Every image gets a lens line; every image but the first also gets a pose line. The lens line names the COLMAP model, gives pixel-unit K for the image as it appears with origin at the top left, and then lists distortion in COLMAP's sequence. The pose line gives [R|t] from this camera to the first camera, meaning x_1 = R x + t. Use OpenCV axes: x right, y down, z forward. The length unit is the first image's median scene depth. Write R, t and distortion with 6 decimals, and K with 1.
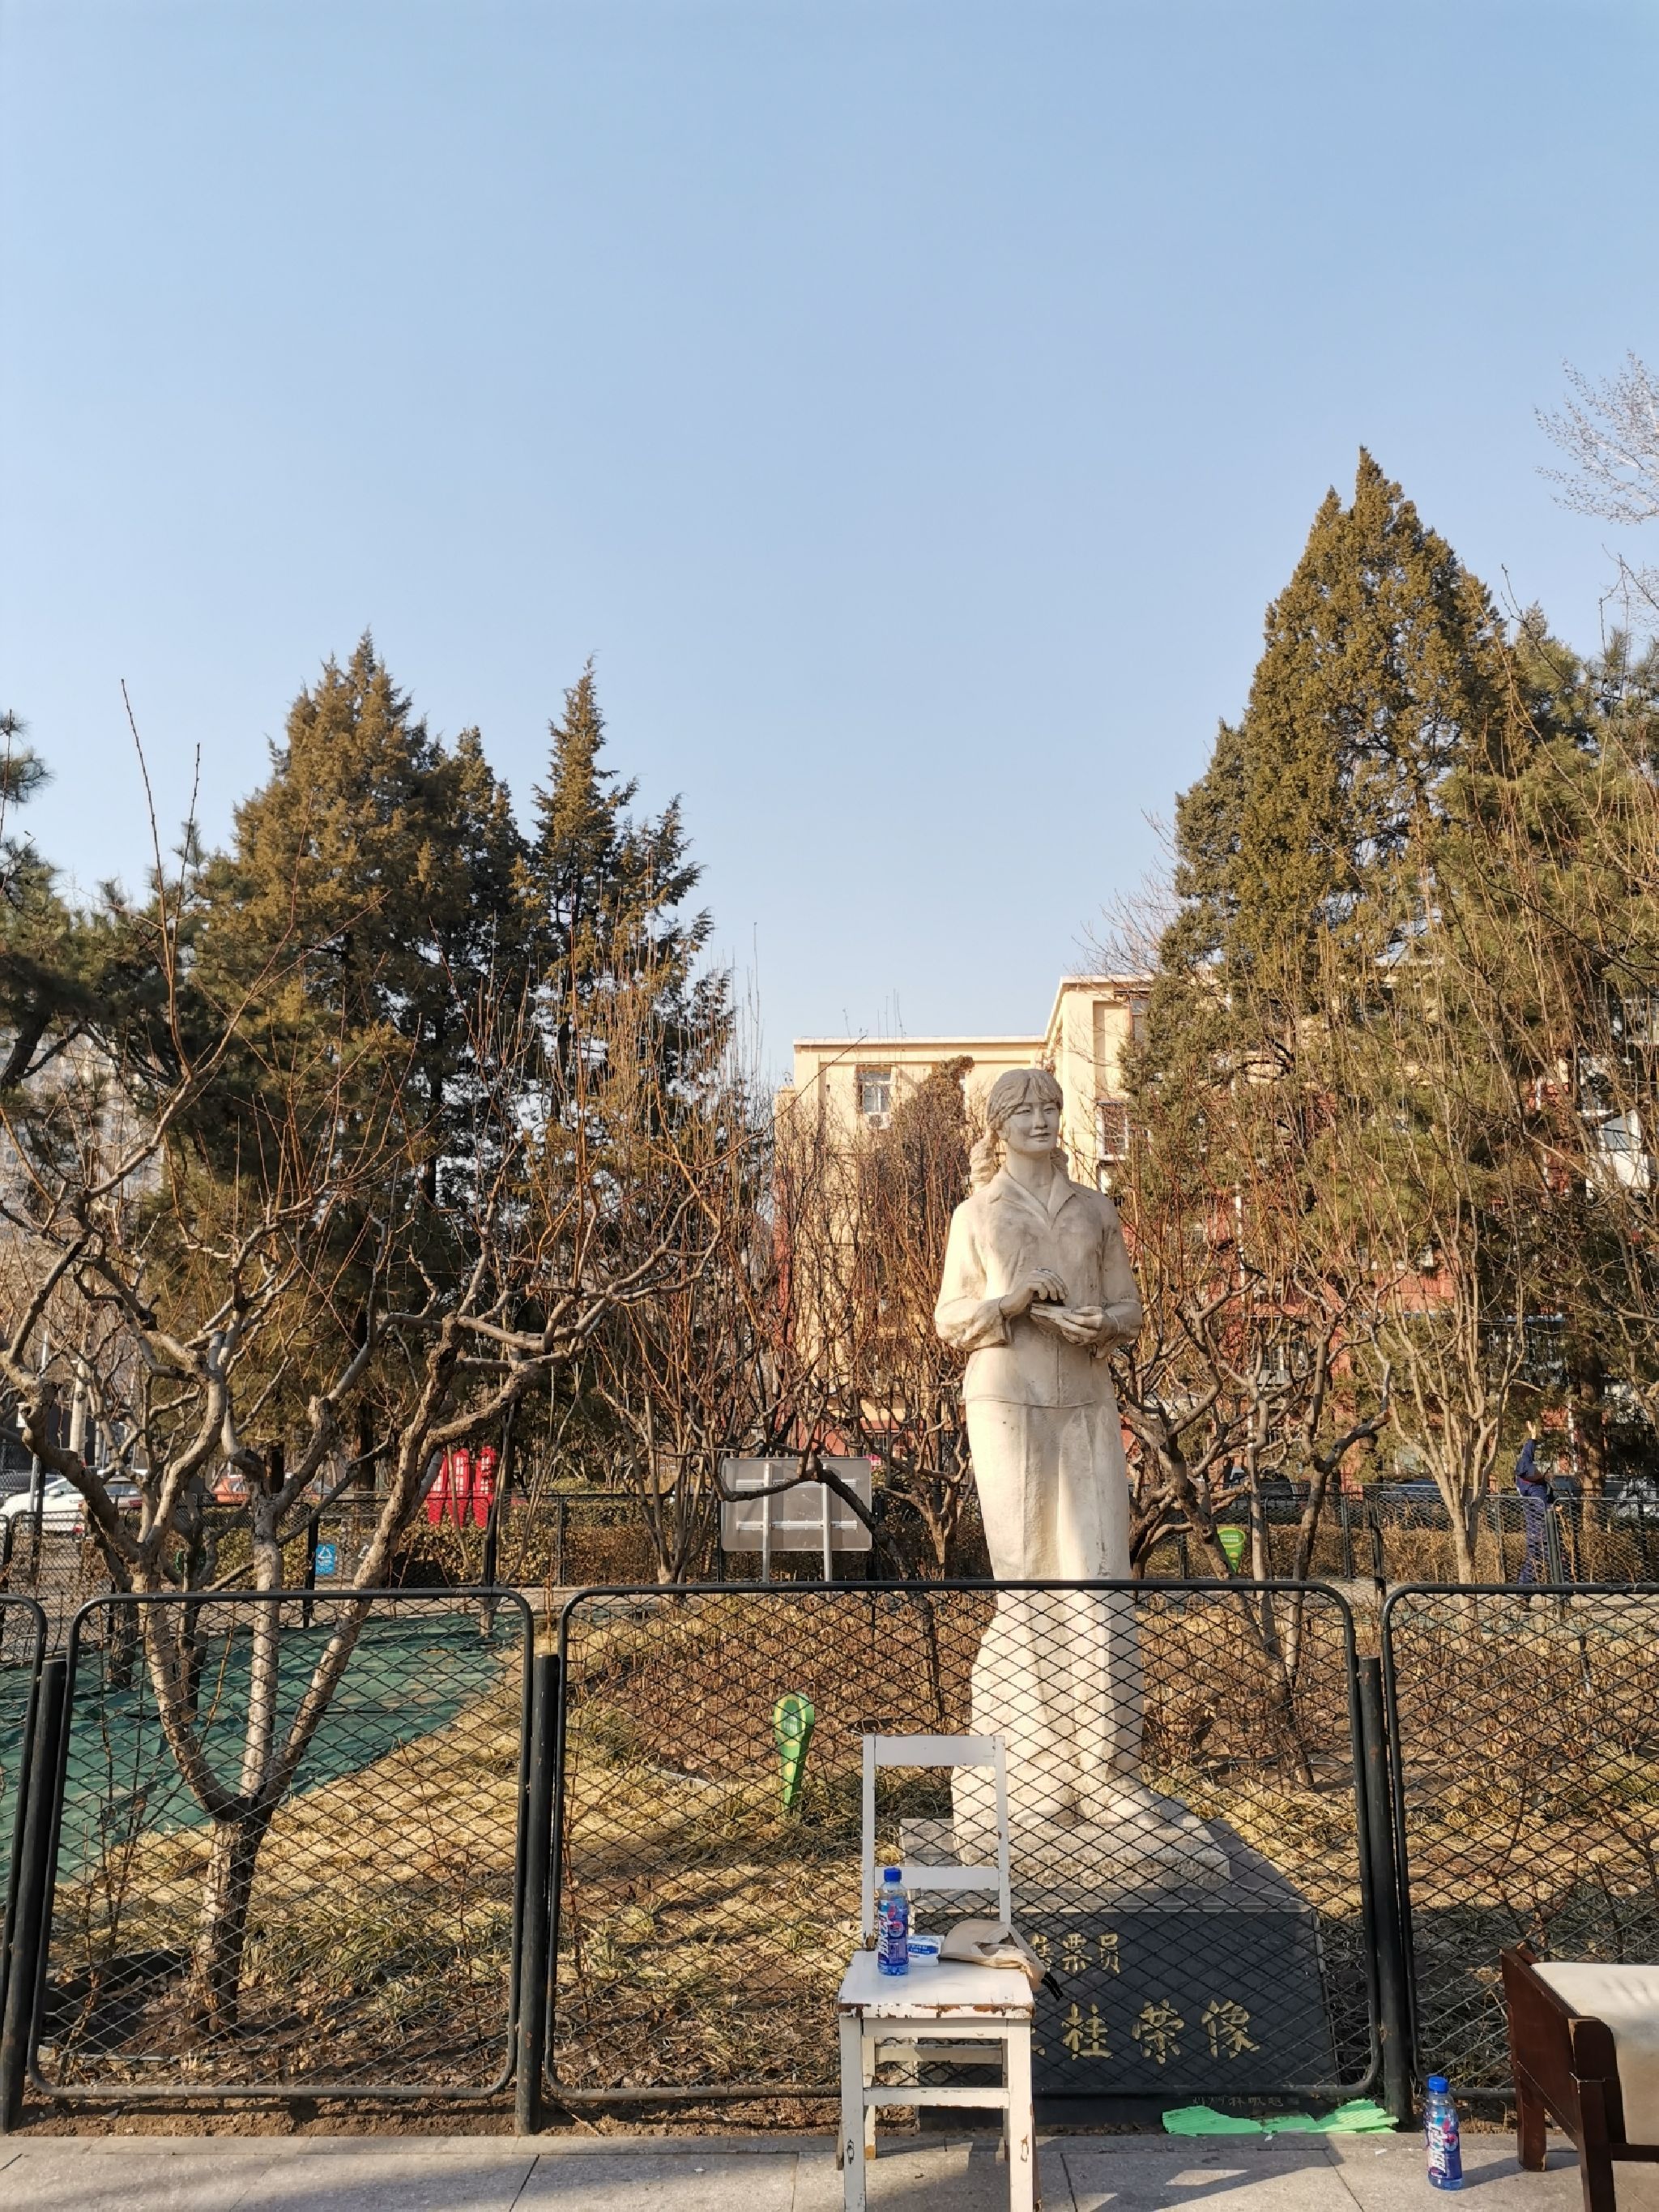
lens RADIAL K [[1688.2, 0, 902.6], [0, 1688.2, 1119.0], [0, 0, 1]] dist [0.140684, -0.186476]
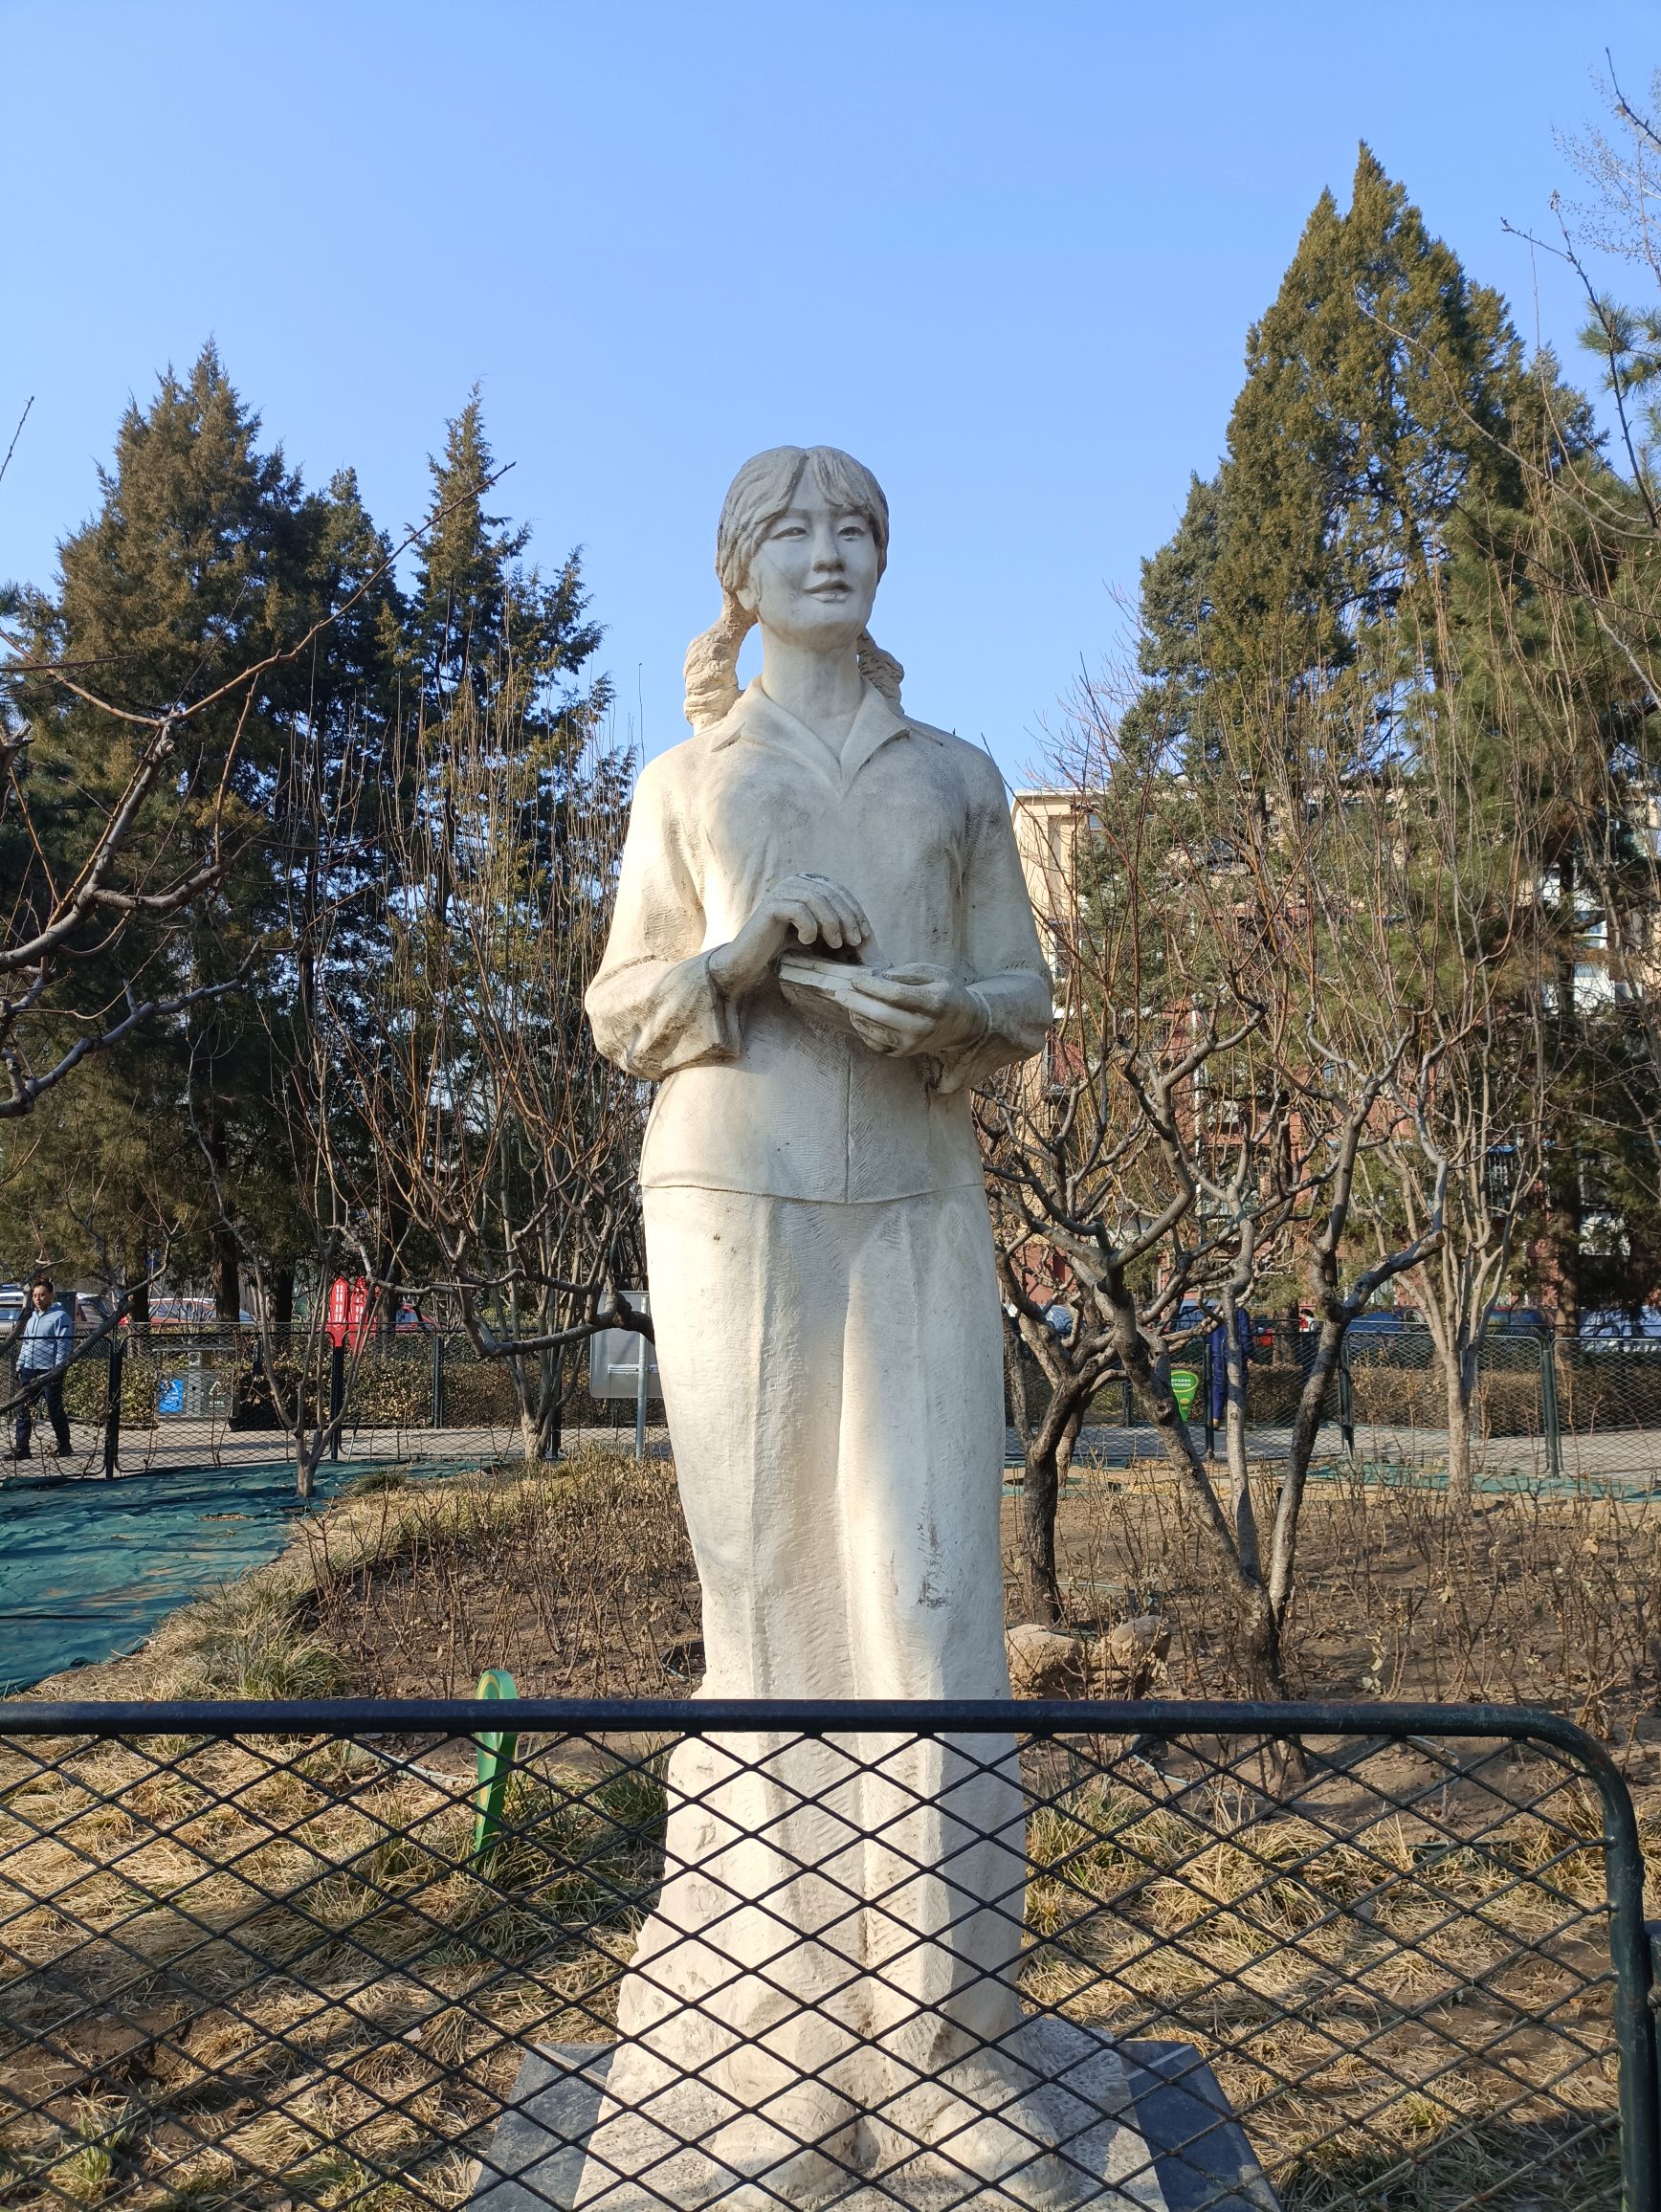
lens RADIAL K [[1664.6, 0, 908.3], [0, 1664.6, 1105.8], [0, 0, 1]] dist [0.039975, -0.001421]
pose [[0.999579, 0.008997, 0.027583, 0.019020], [-0.011389, 0.996070, 0.087831, 0.021574], [-0.026685, -0.088108, 0.995753, 0.116318]]
